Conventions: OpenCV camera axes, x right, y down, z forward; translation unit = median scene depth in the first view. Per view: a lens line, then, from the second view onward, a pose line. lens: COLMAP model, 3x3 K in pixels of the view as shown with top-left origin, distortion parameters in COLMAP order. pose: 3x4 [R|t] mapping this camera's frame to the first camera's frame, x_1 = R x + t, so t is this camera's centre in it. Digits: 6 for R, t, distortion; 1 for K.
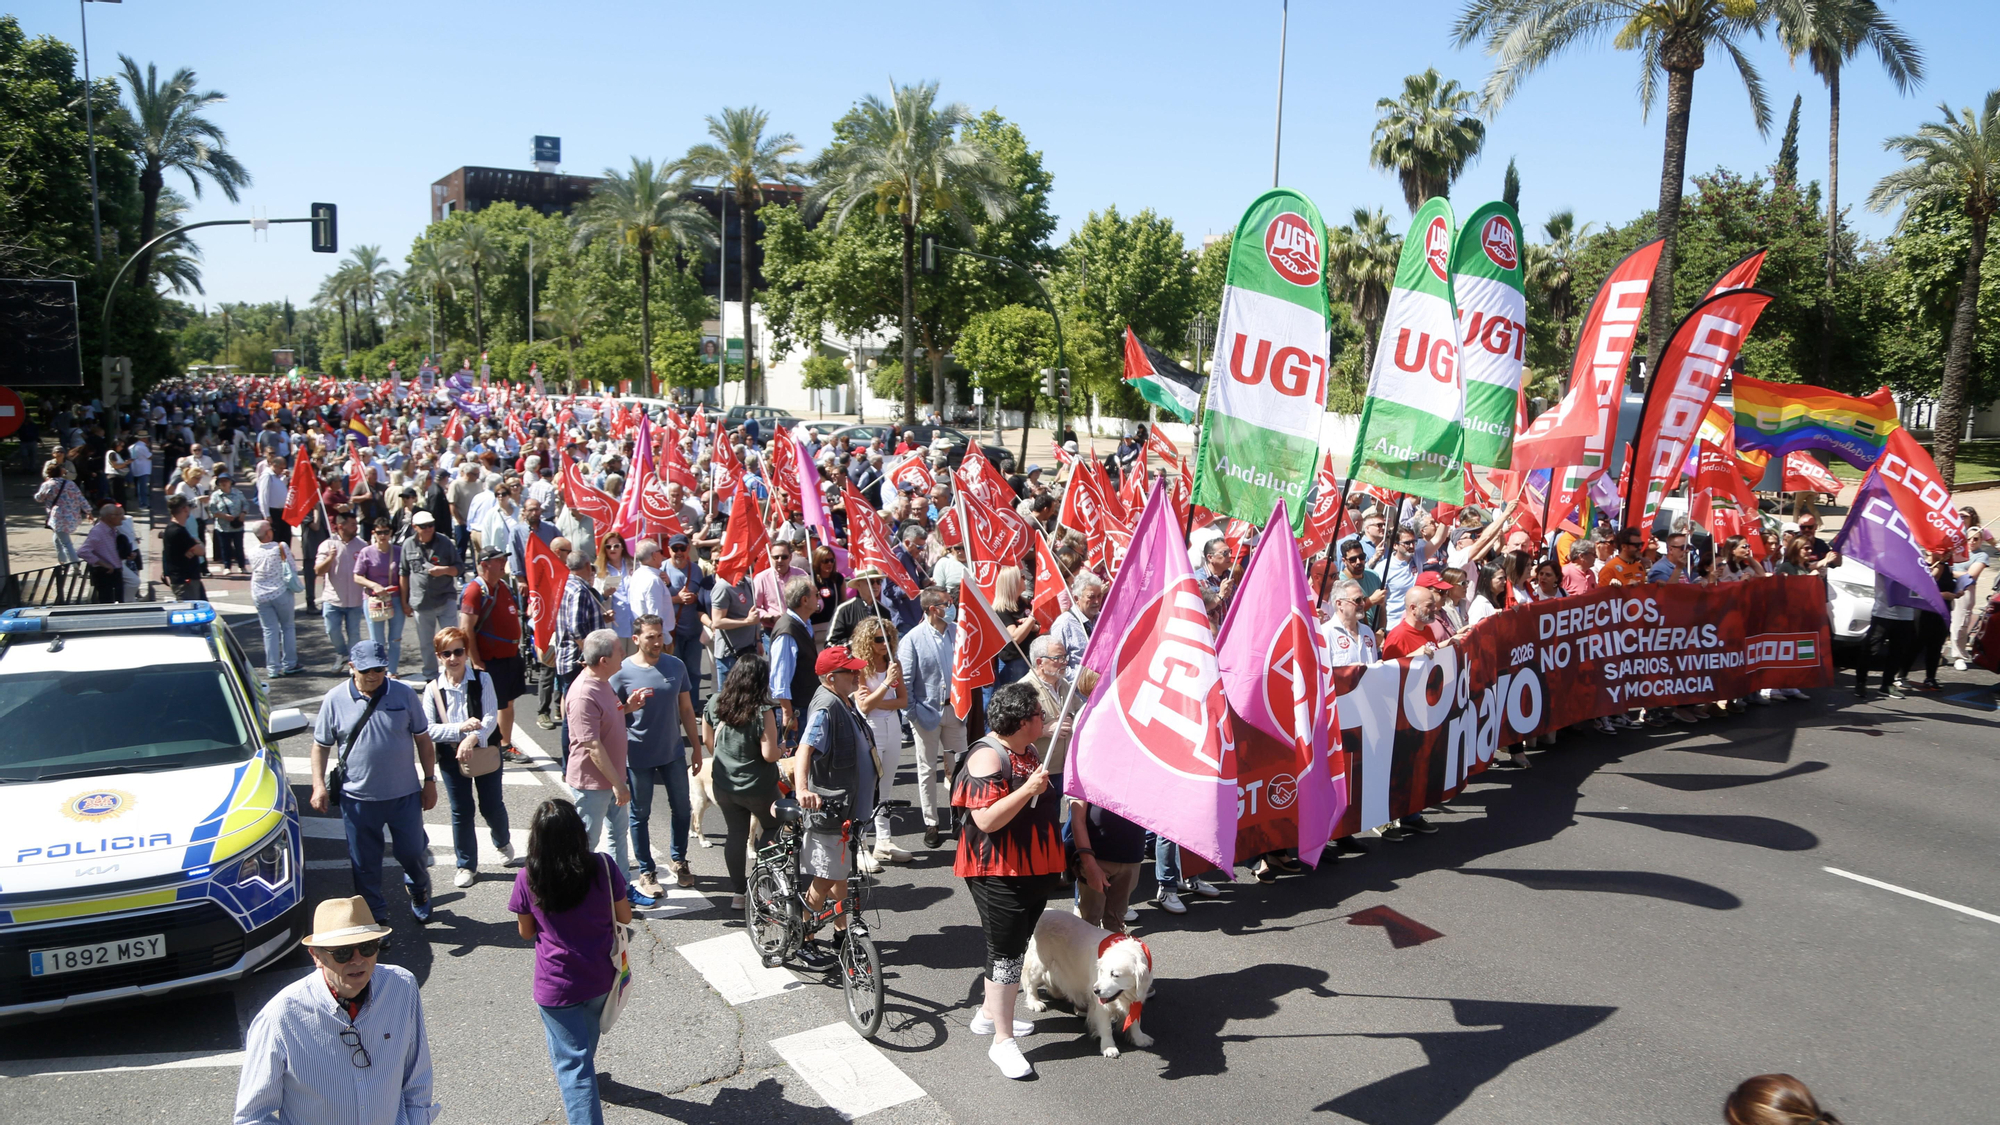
lens RADIAL K [[1358.8, 0, 1006.1], [0, 1358.8, 567.6], [0, 0, 1]] dist [-0.120618, 0.066153]
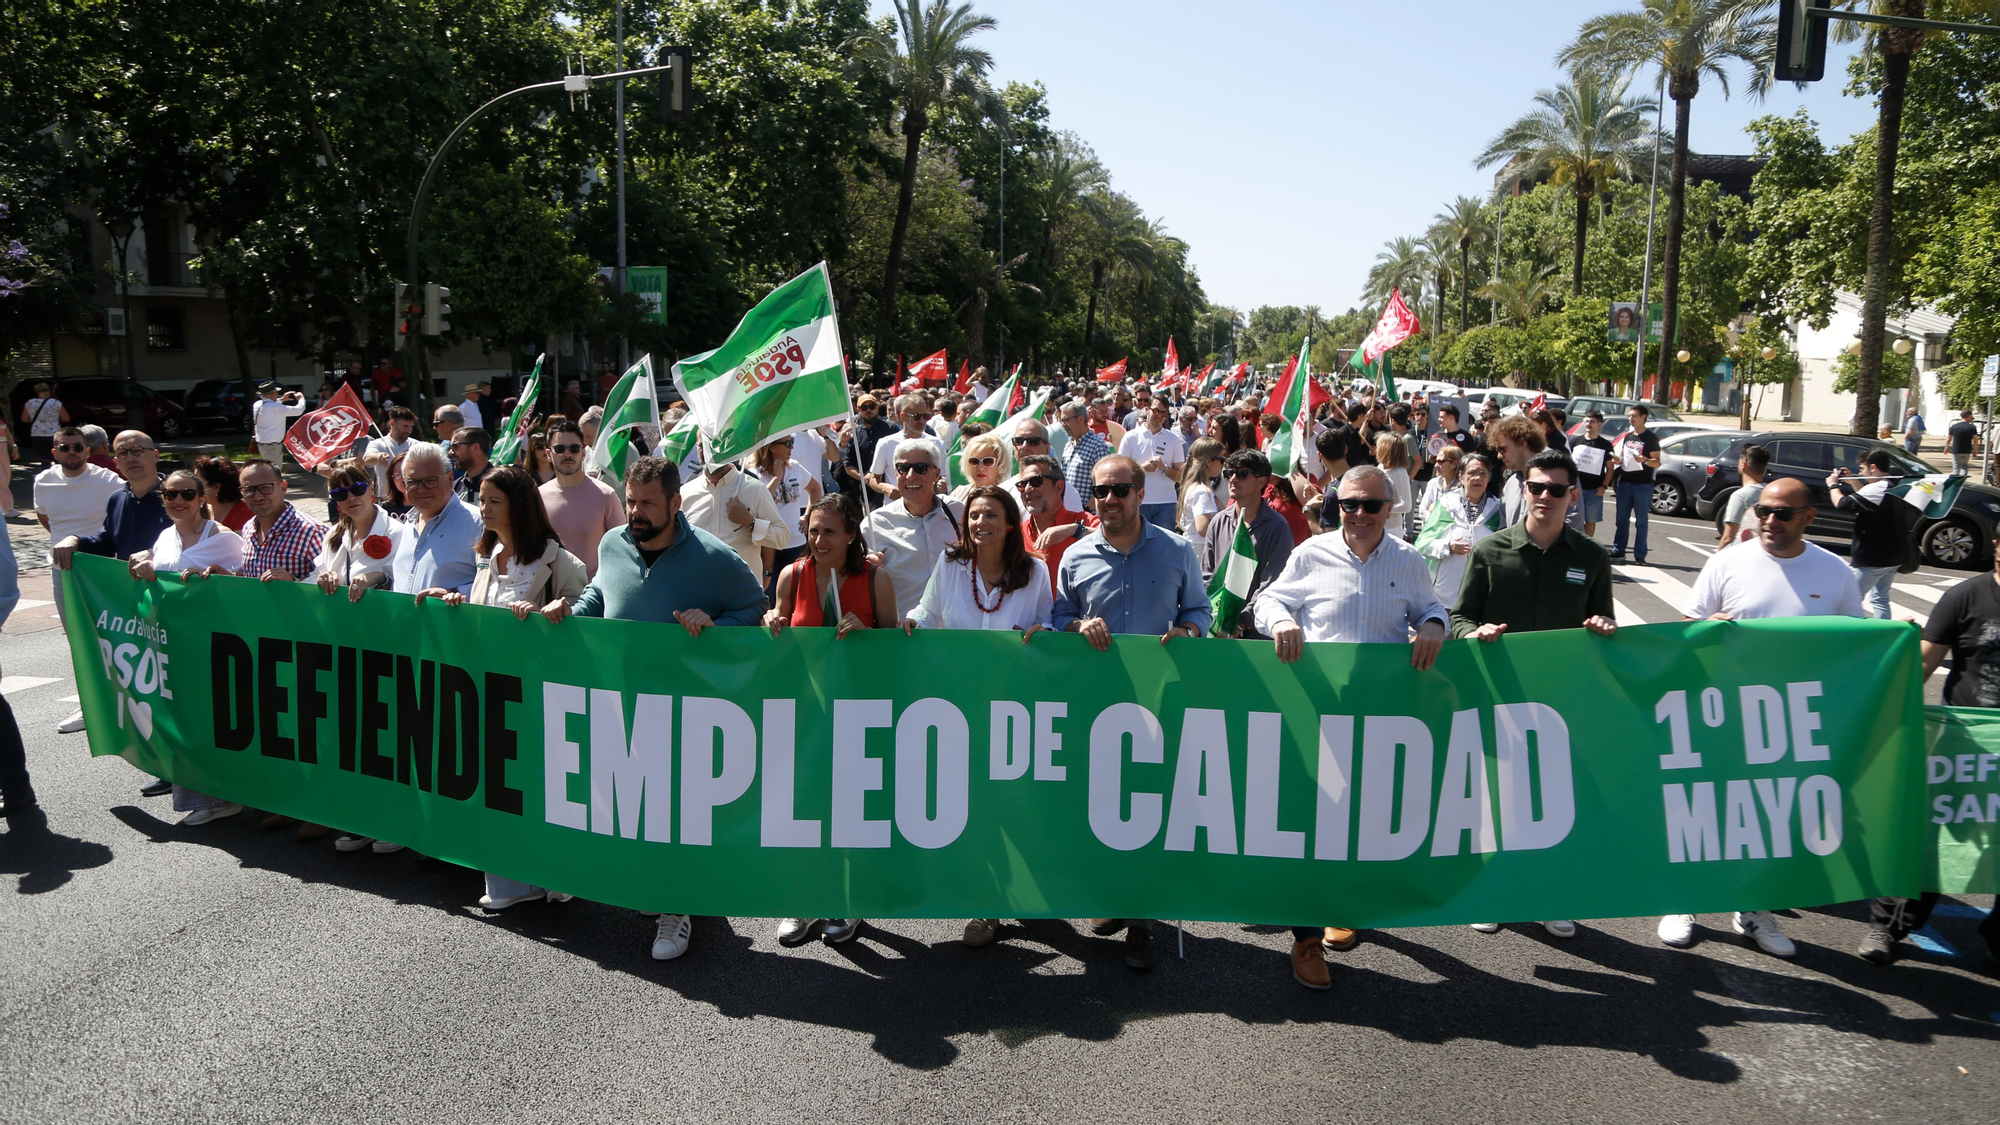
lens RADIAL K [[1358.8, 0, 1009.4], [0, 1358.8, 561.4], [0, 0, 1]] dist [-0.120618, 0.066153]
pose [[0.704580, 0.099586, -0.702602, 0.032887], [-0.108499, 0.993581, 0.032024, -0.022197], [0.701281, 0.053668, 0.710862, 0.240156]]
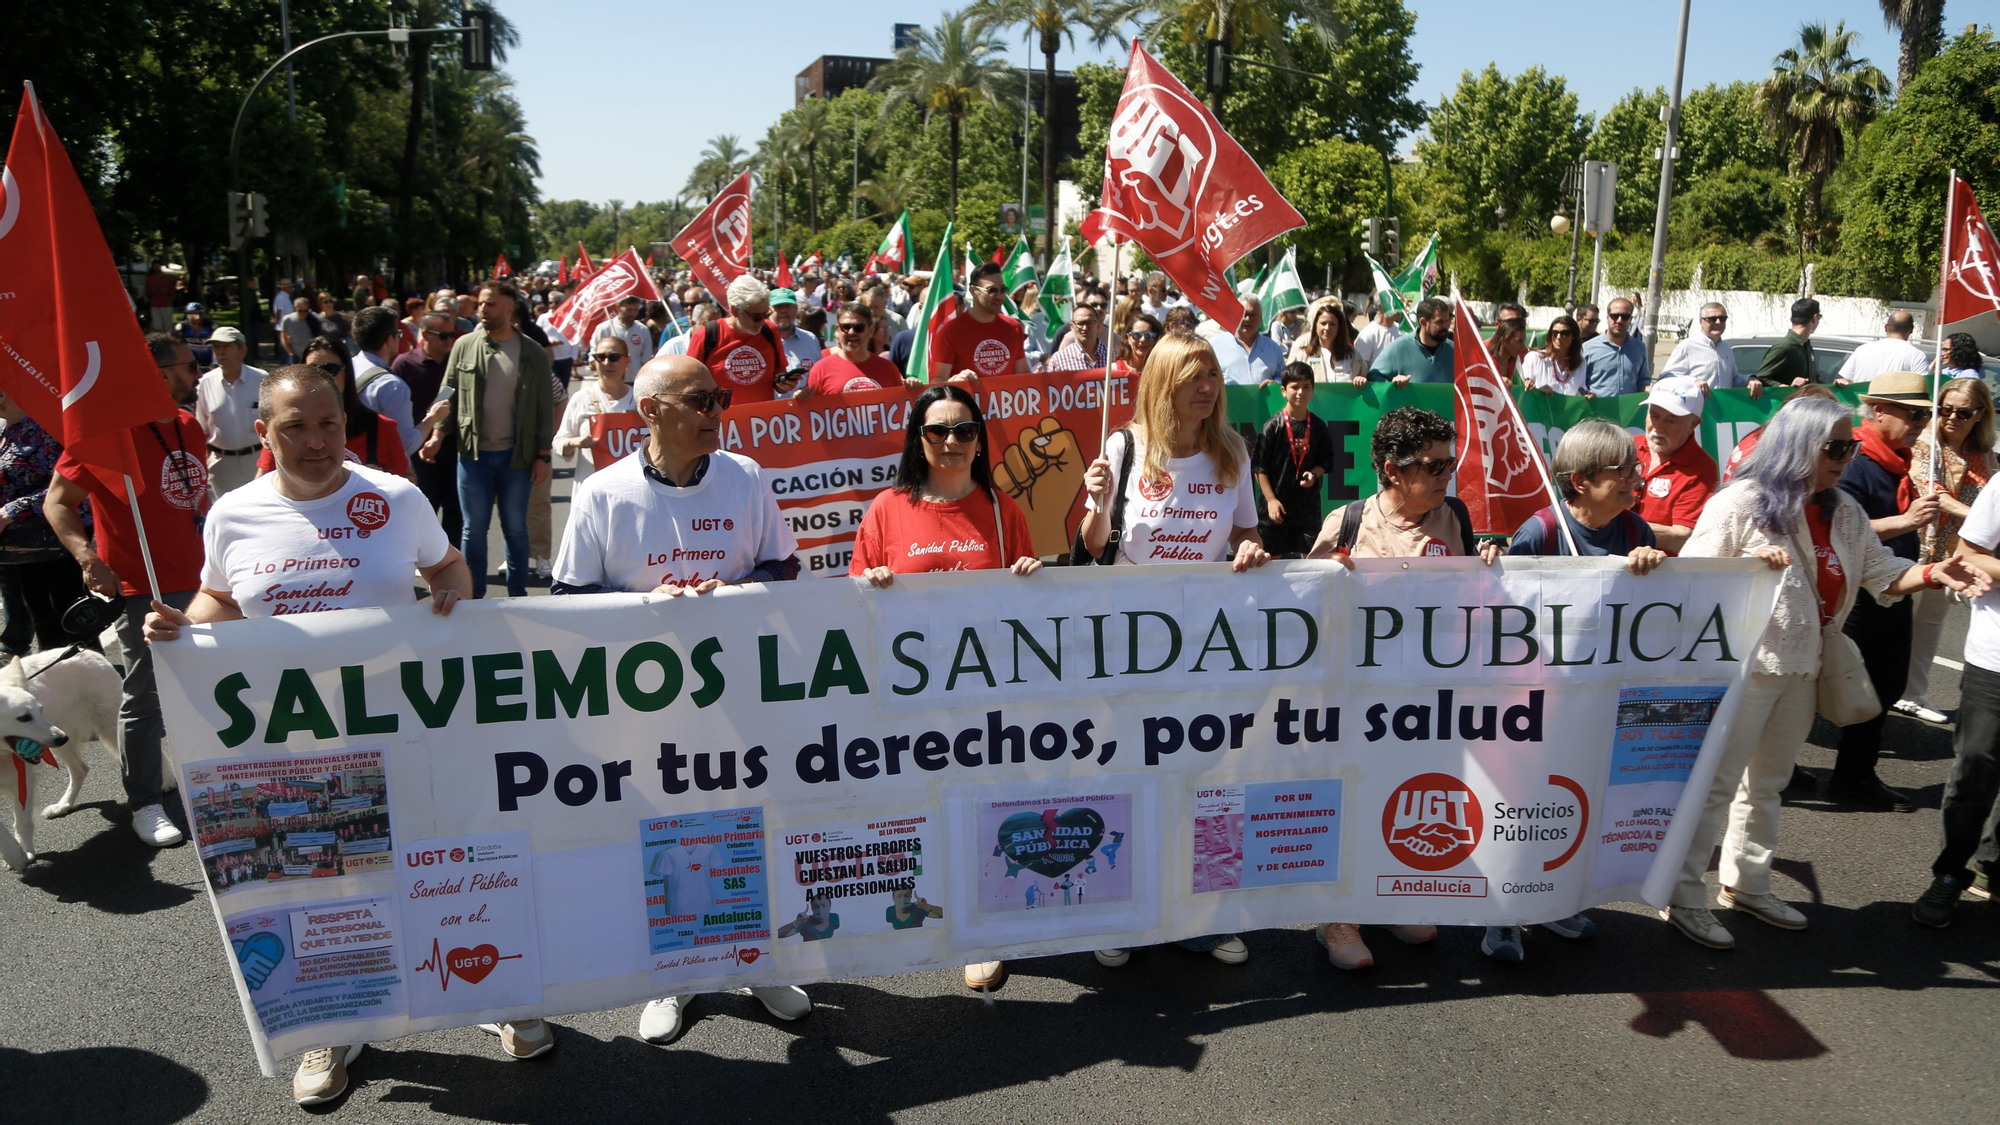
lens RADIAL K [[1358.8, 0, 1003.8], [0, 1358.8, 576.6], [0, 0, 1]] dist [-0.120618, 0.066153]
pose [[0.963130, 0.057119, -0.262902, 0.019927], [-0.036672, 0.995954, 0.082039, 0.002137], [0.266524, -0.069373, 0.961328, 0.088814]]
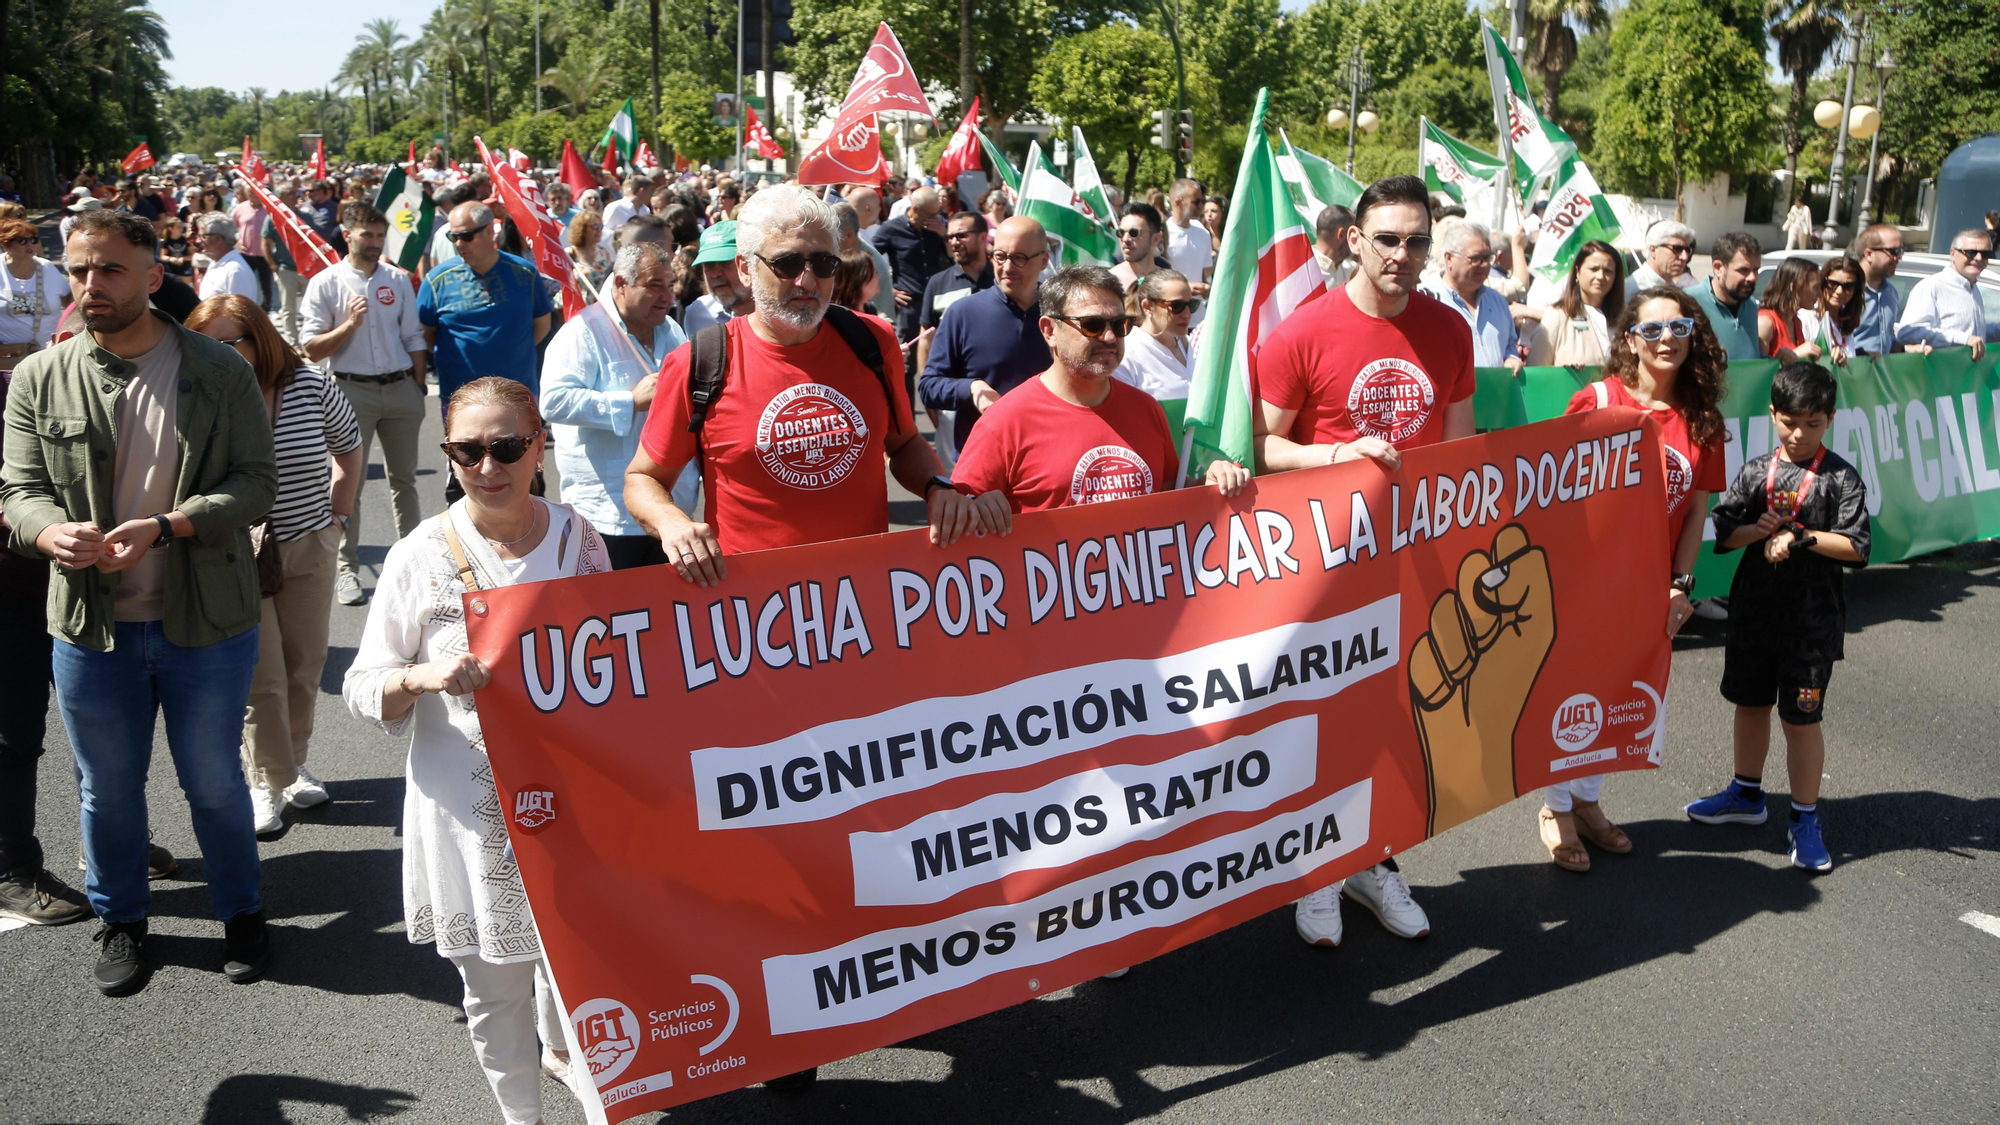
lens RADIAL K [[1358.8, 0, 992.8], [0, 1358.8, 448.9], [0, 0, 1]] dist [-0.120618, 0.066153]
pose [[0.998896, 0.015542, -0.044322, -0.011920], [-0.012800, 0.998026, 0.061483, -0.004935], [0.045190, -0.060848, 0.997124, 0.131547]]
